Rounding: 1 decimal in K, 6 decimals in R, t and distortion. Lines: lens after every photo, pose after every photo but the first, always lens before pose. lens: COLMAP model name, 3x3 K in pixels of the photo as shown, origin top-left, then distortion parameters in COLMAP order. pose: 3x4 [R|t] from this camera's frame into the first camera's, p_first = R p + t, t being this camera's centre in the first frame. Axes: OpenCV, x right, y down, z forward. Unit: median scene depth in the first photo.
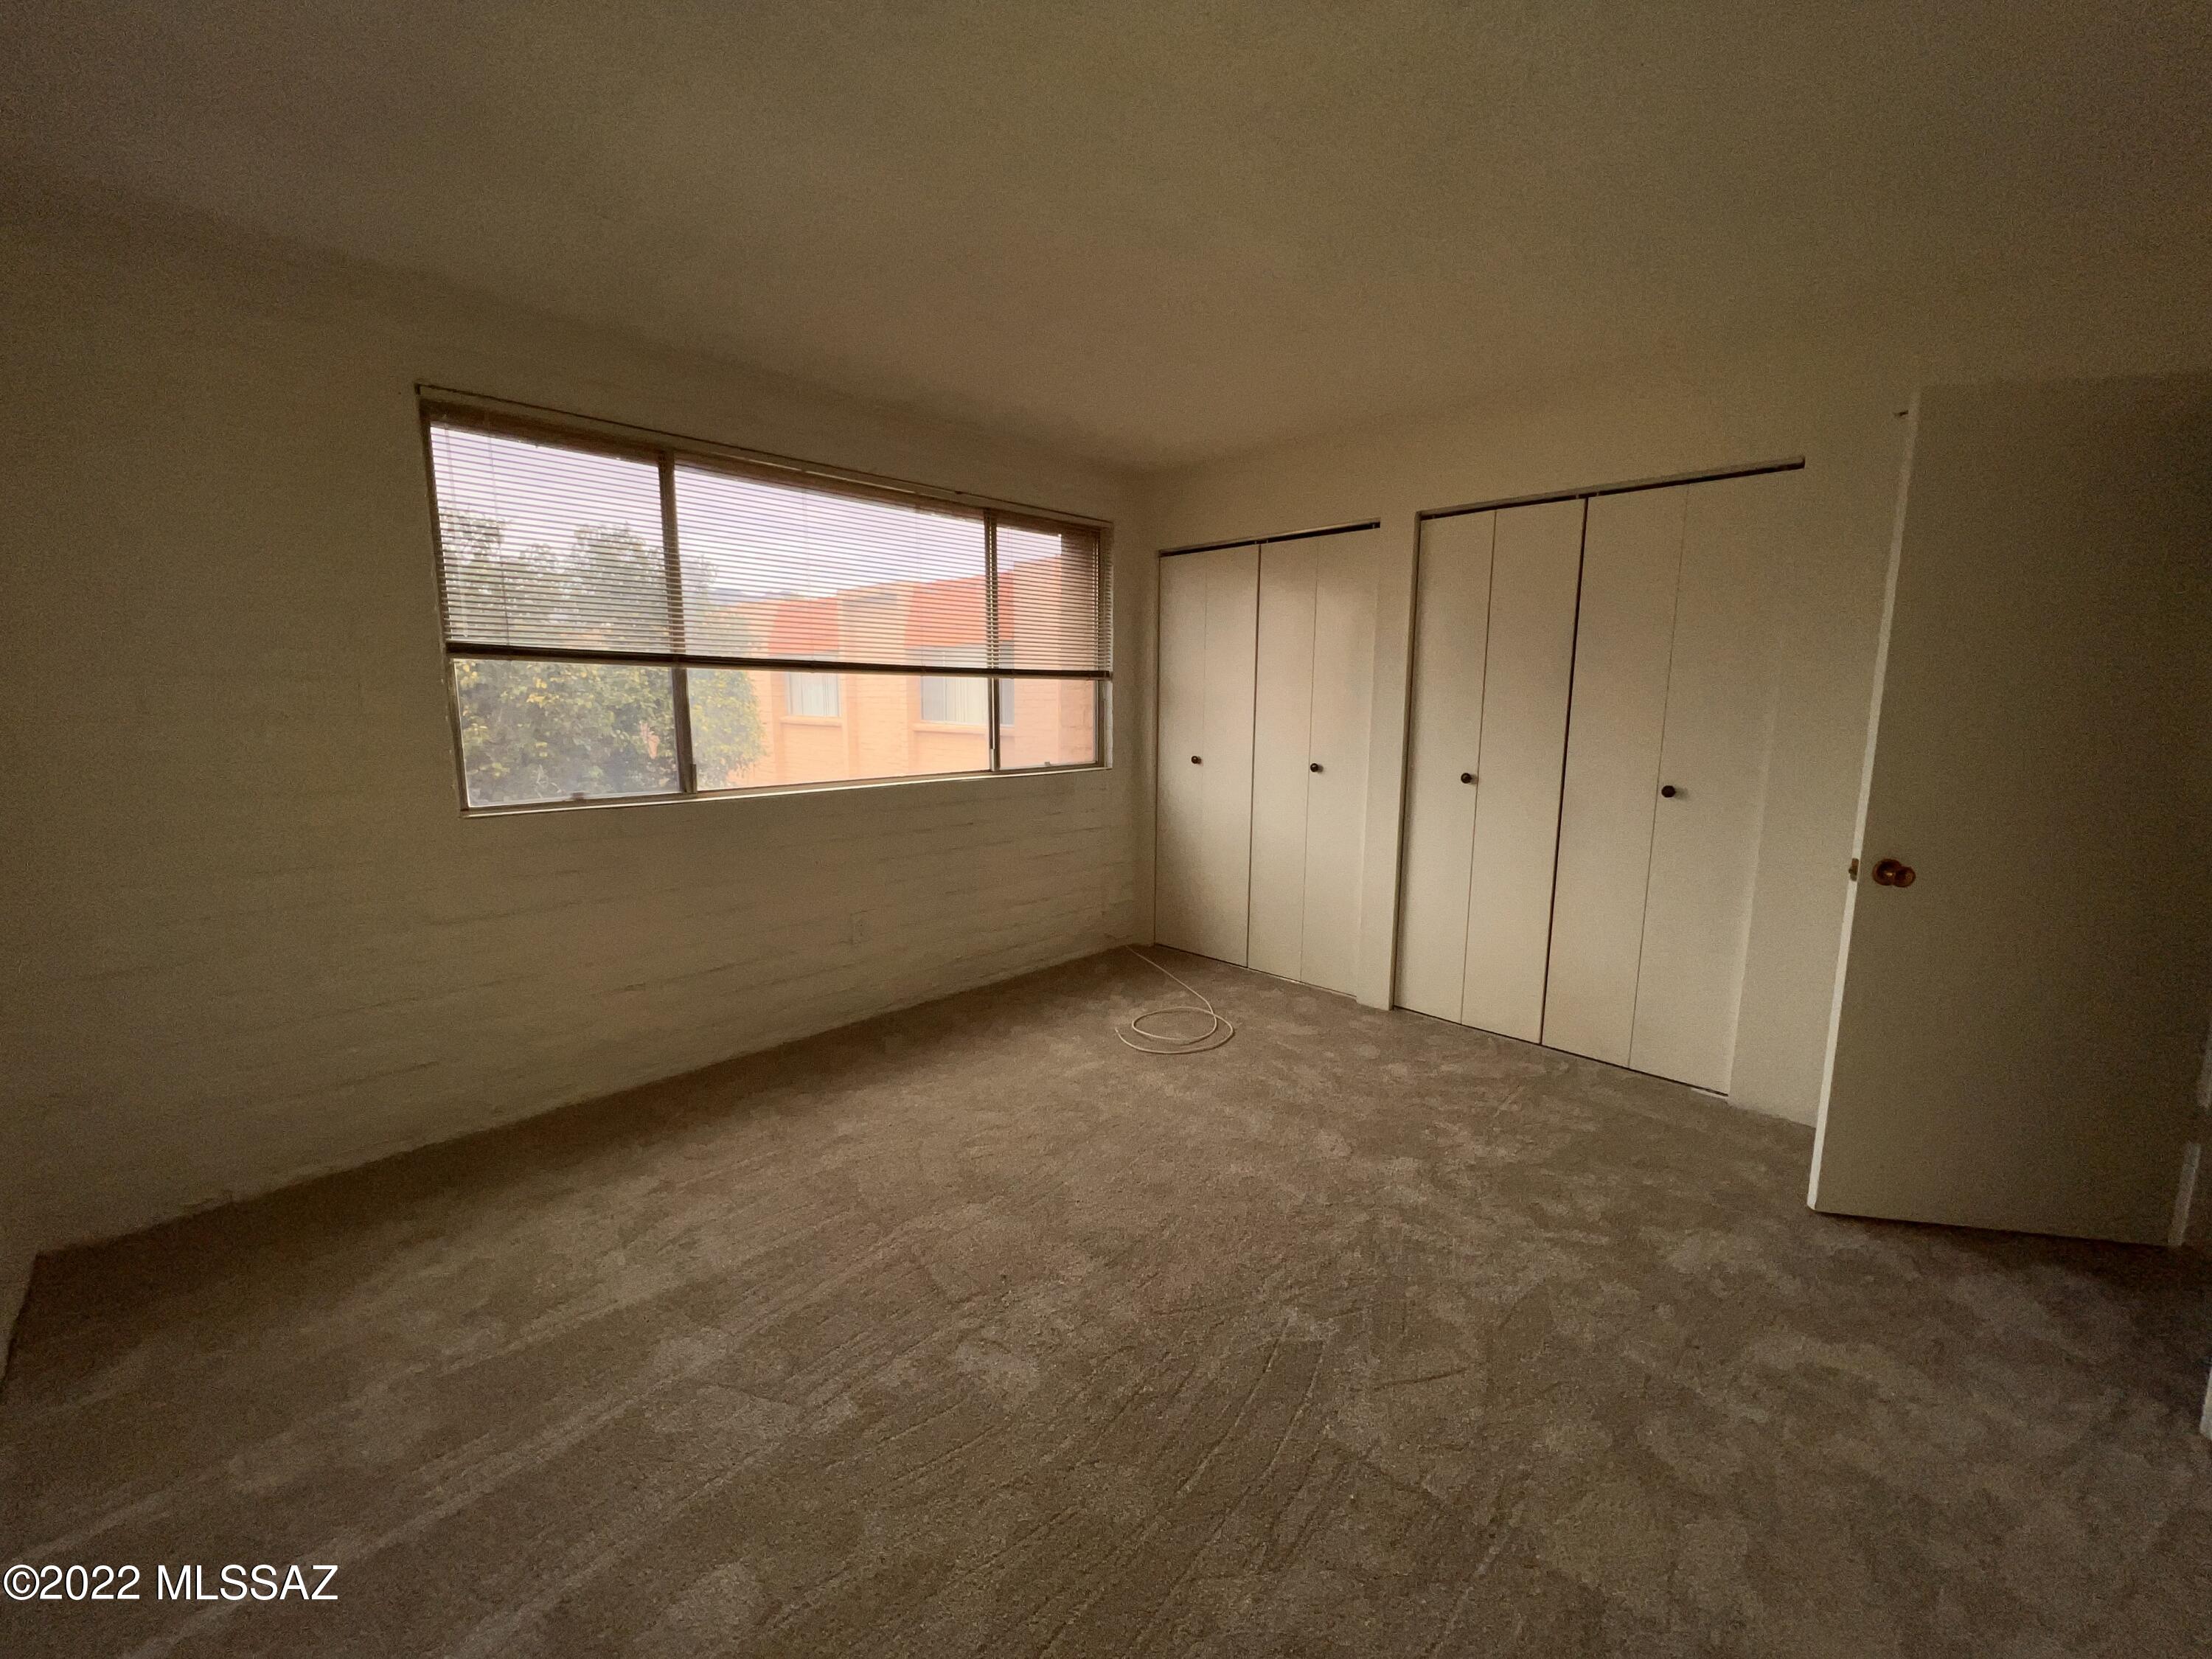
lens RADIAL K [[884.5, 0, 1108.9], [0, 884.5, 818.4], [0, 0, 1]] dist [-0.001330, 0.000405]
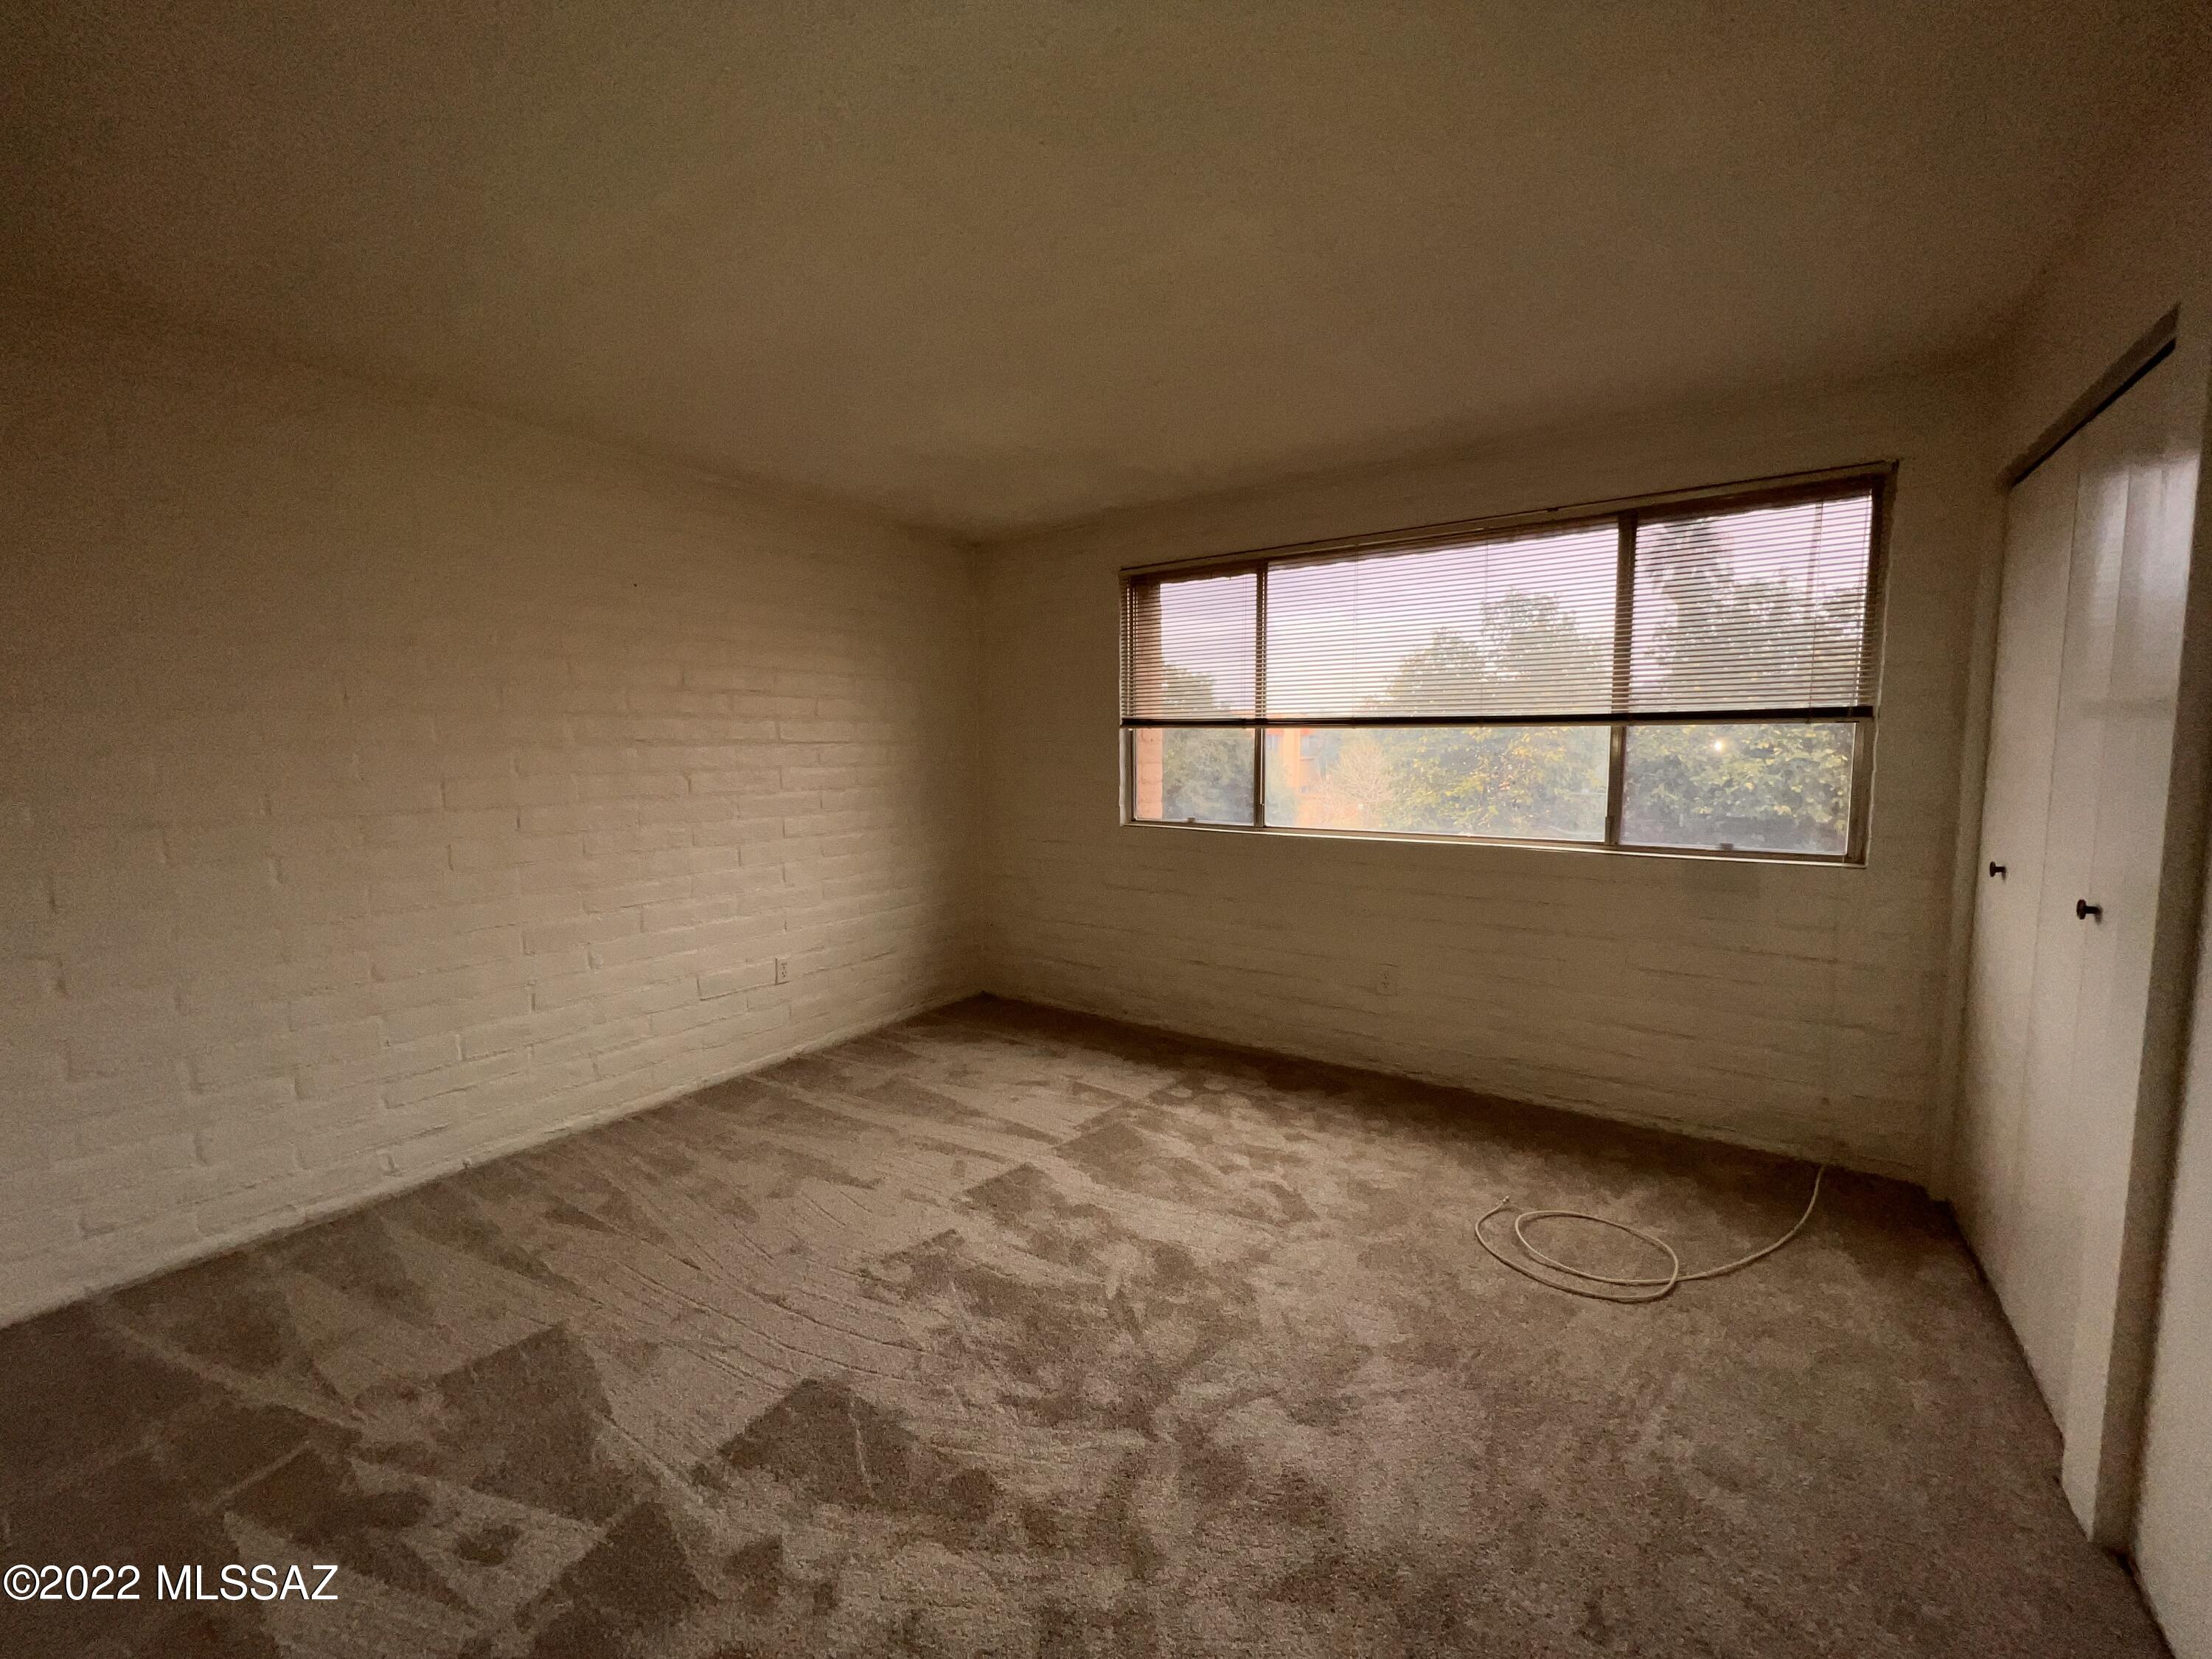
lens RADIAL K [[884.5, 0, 1110.4], [0, 884.5, 838.3], [0, 0, 1]] dist [-0.001330, 0.000405]
pose [[0.176421, 0.096580, -0.979565, 0.738000], [-0.131668, 0.988547, 0.073752, -0.079420], [0.975469, 0.115966, 0.187117, 0.576008]]
